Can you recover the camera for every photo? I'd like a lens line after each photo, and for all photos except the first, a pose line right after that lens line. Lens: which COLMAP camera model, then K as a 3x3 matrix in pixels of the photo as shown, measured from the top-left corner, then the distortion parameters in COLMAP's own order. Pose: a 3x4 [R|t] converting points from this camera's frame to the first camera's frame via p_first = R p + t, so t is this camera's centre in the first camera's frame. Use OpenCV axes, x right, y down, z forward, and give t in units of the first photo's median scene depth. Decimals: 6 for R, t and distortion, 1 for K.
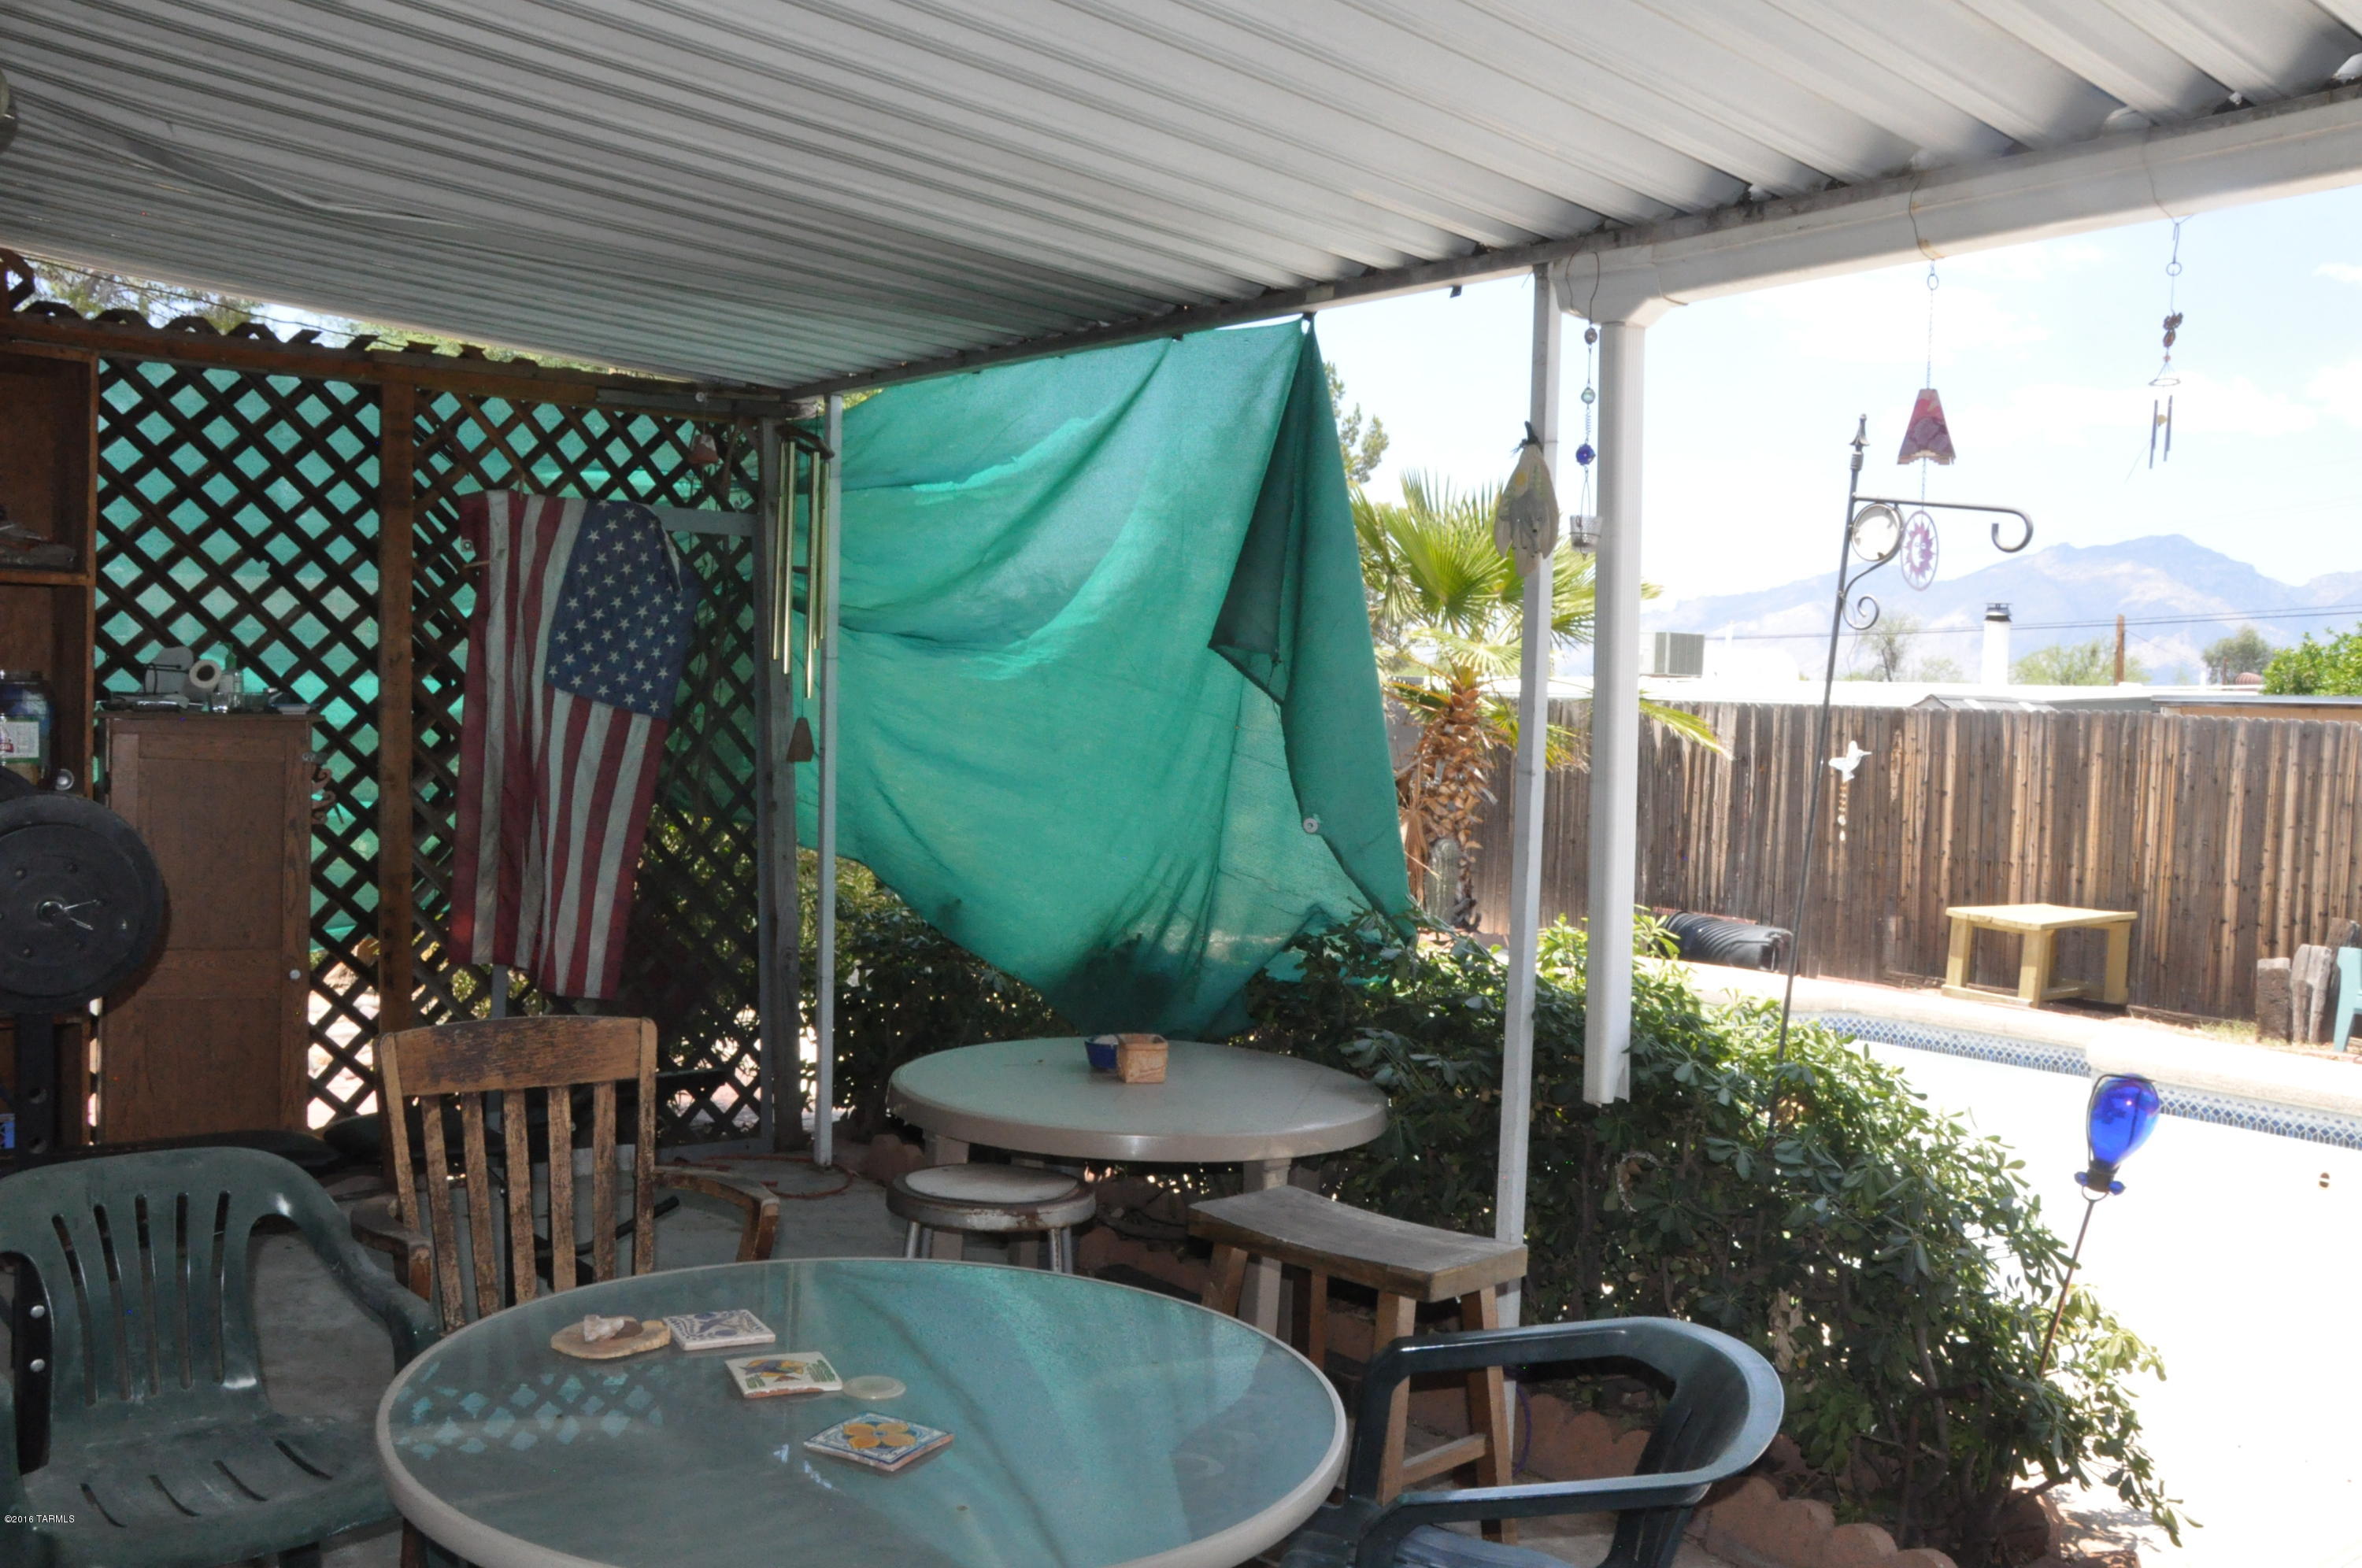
lens RADIAL K [[1992.9, 0, 1172.8], [0, 1992.9, 809.5], [0, 0, 1]] dist [-0.136208, 0.162110]
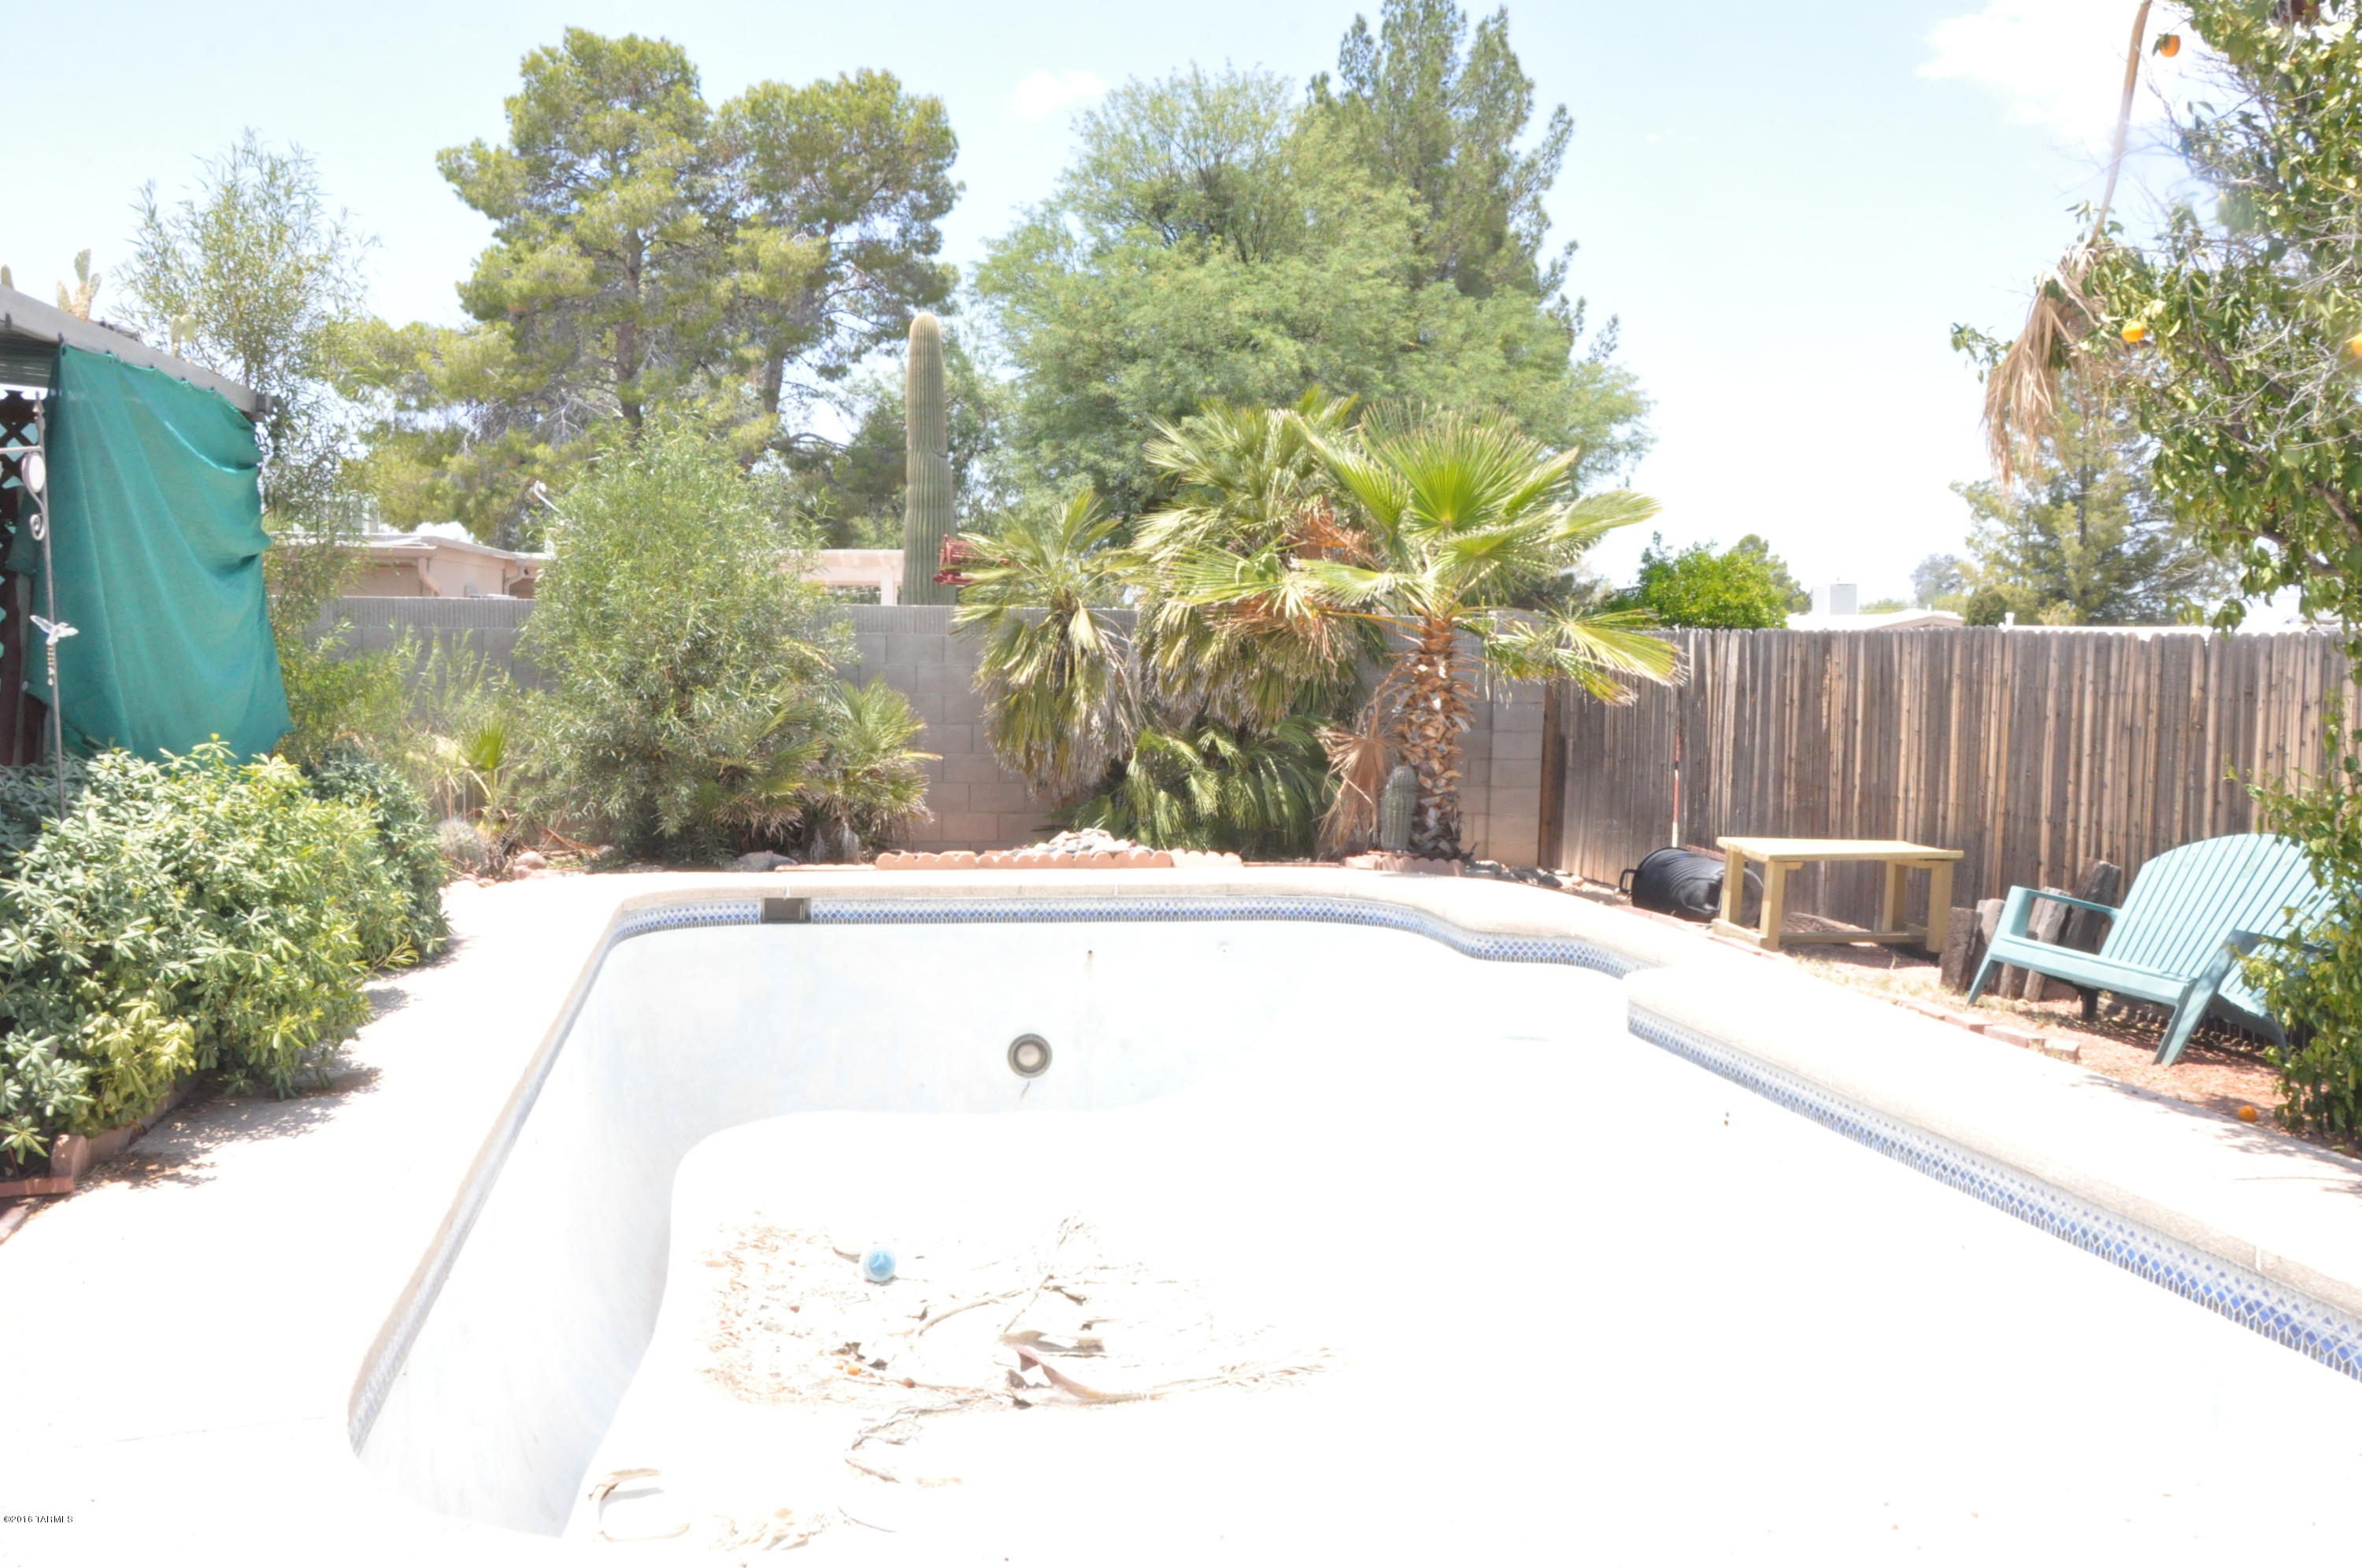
lens RADIAL K [[1992.9, 0, 1172.8], [0, 1992.9, 809.5], [0, 0, 1]] dist [-0.136208, 0.162110]
pose [[0.893999, 0.022827, -0.447487, 0.586885], [-0.015759, 0.999685, 0.019512, 0.022385], [0.447791, -0.010392, 0.894078, 0.034864]]
